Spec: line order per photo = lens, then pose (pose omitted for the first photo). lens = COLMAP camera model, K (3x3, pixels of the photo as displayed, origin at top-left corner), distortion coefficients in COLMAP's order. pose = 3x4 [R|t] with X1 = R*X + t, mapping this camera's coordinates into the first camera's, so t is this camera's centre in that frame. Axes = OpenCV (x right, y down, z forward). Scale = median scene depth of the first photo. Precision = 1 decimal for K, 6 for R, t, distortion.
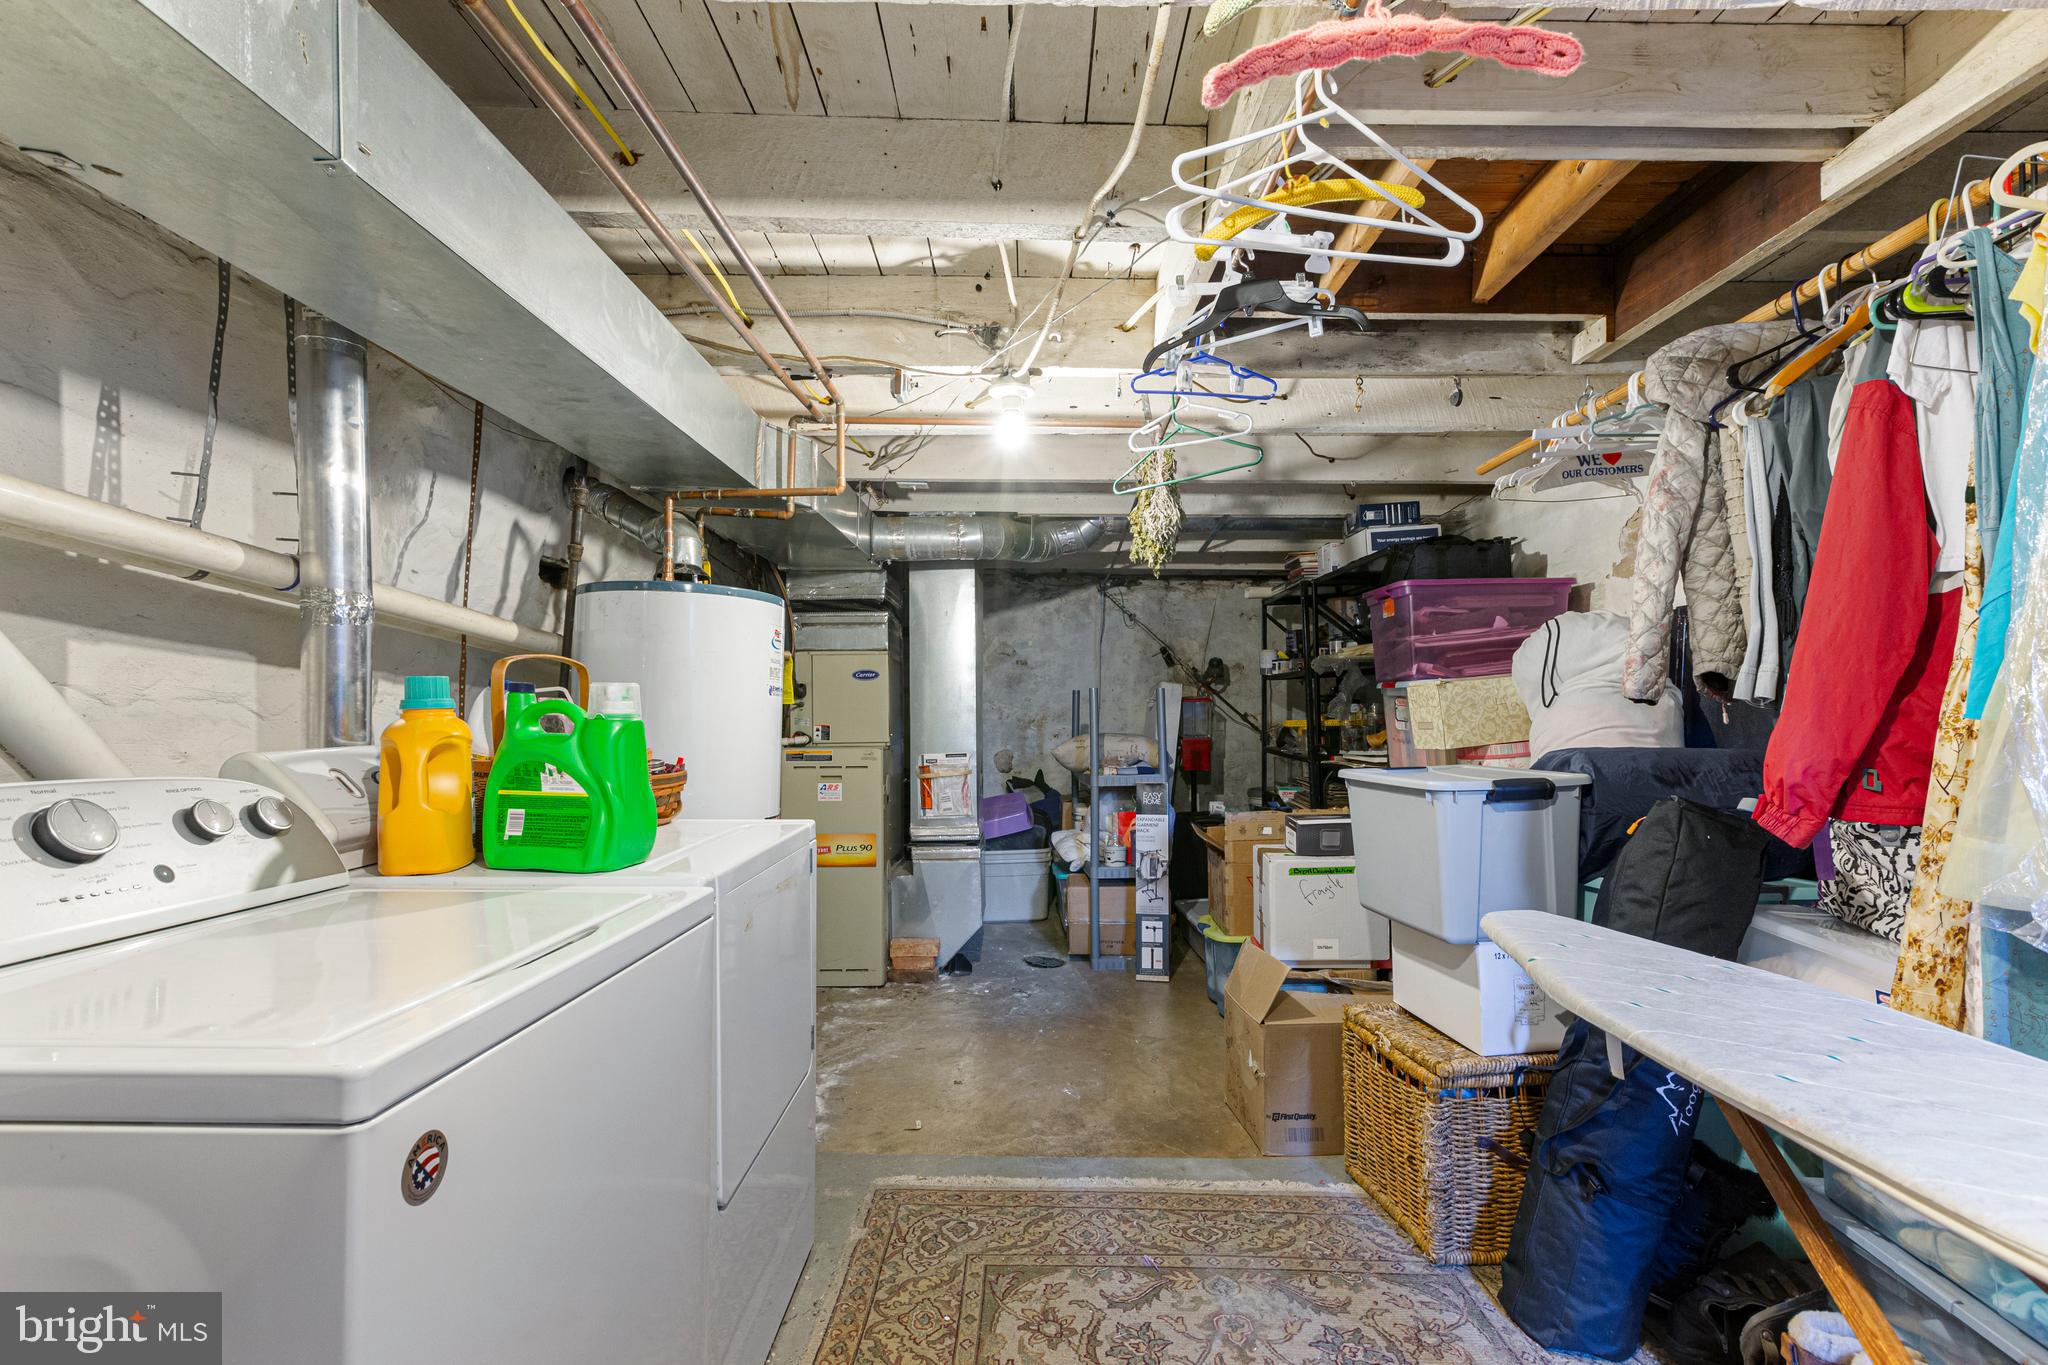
lens RADIAL K [[923.8, 0, 1029.7], [0, 923.8, 700.3], [0, 0, 1]] dist [-0.000328, 0.002275]
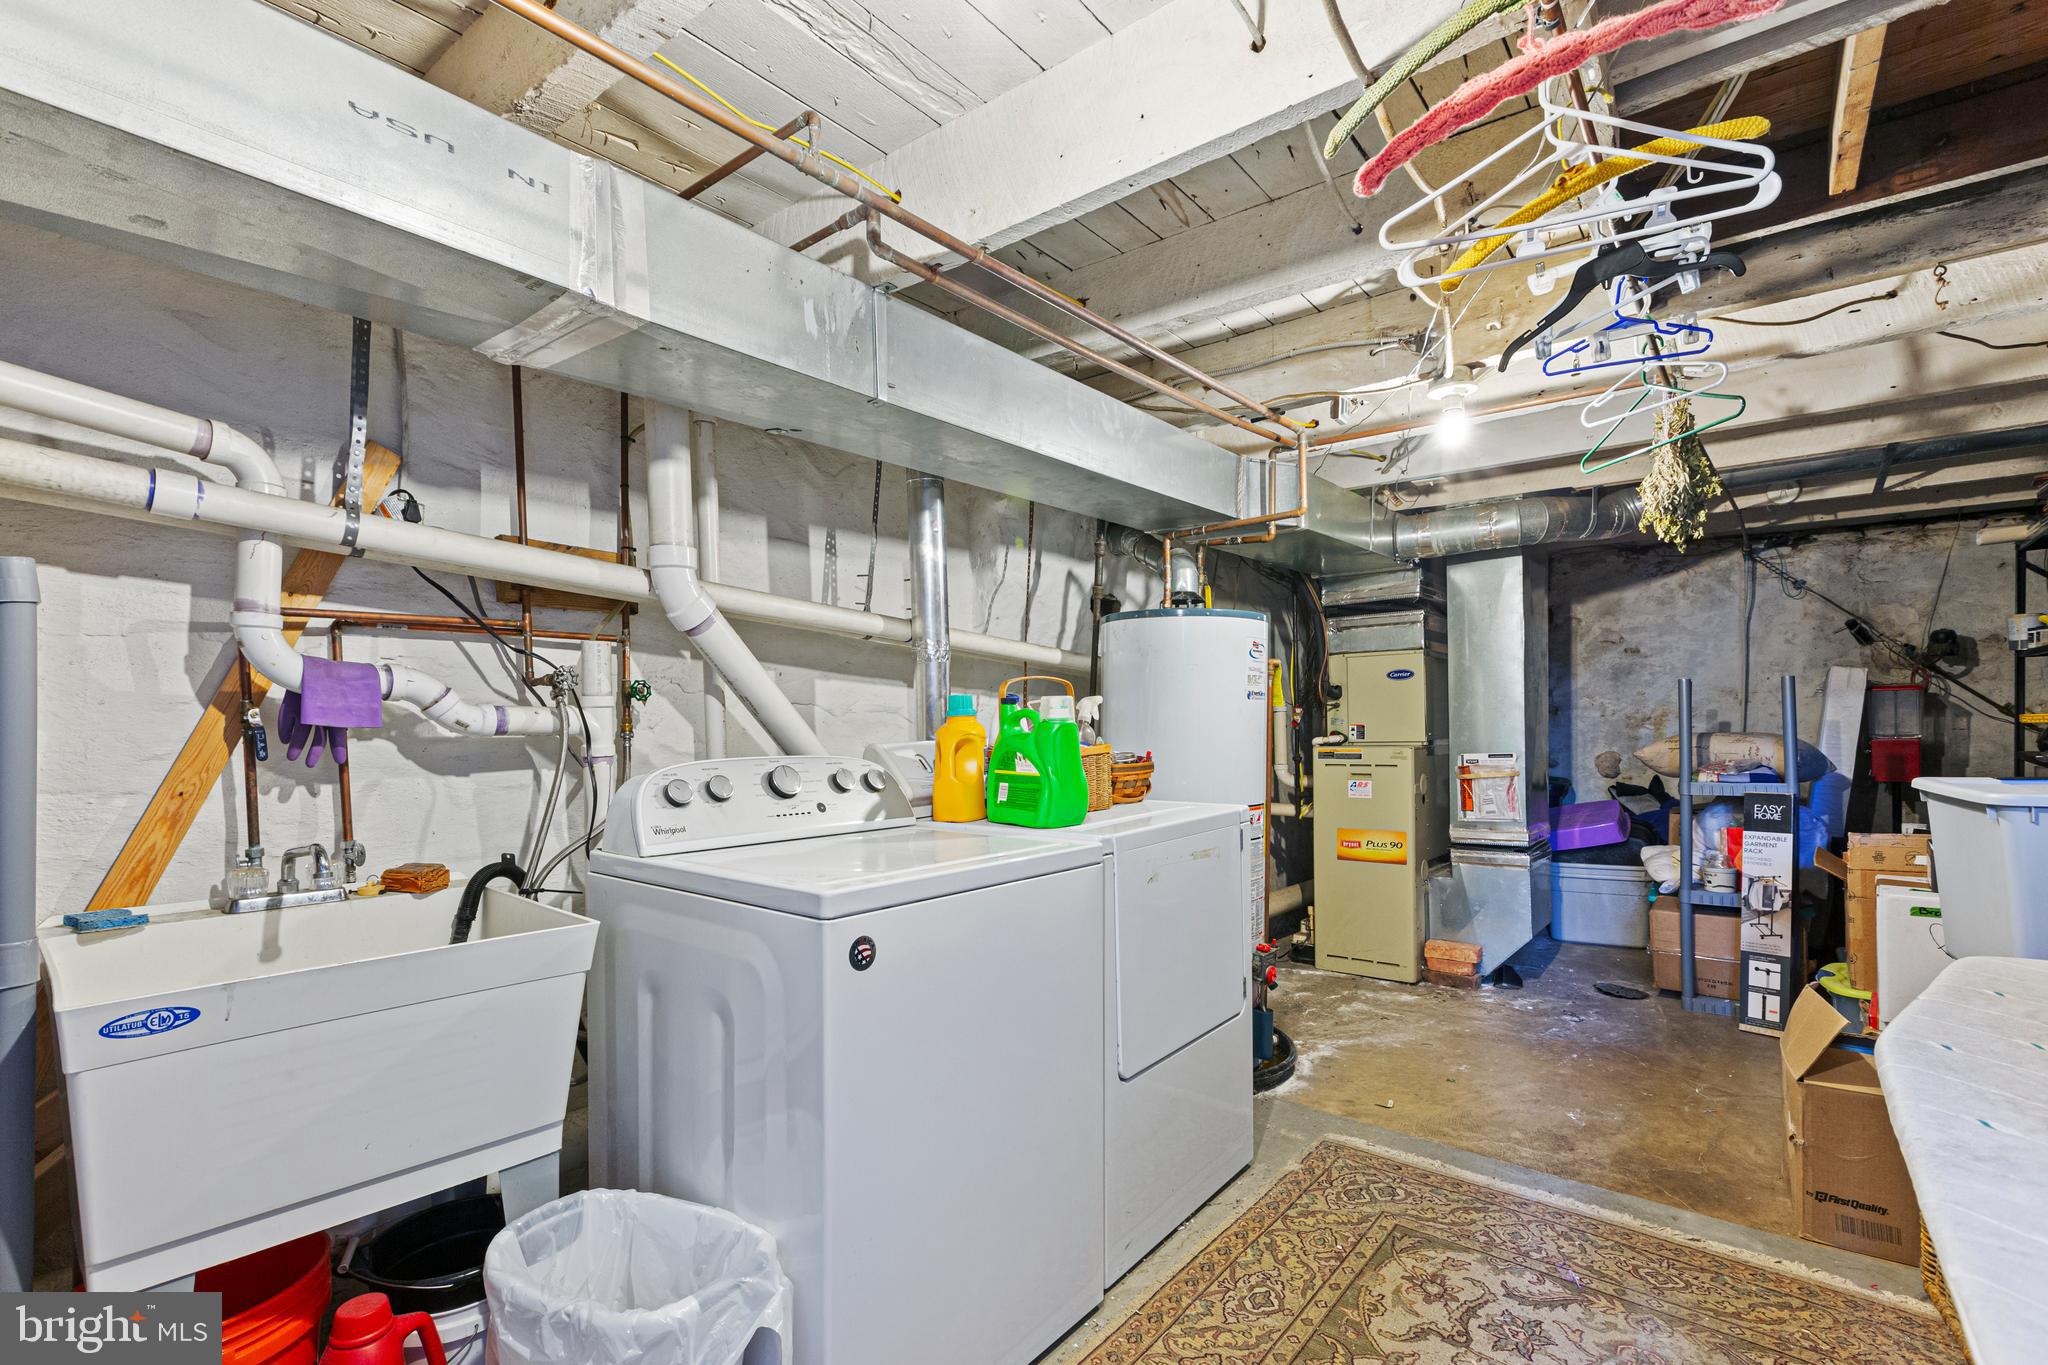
lens RADIAL K [[923.8, 0, 1011.7], [0, 923.8, 724.5], [0, 0, 1]] dist [-0.000328, 0.002275]
pose [[0.777615, -0.006251, -0.628710, 0.209457], [0.022689, 0.999578, 0.018124, -0.001527], [0.628331, -0.028358, 0.777429, -0.077648]]
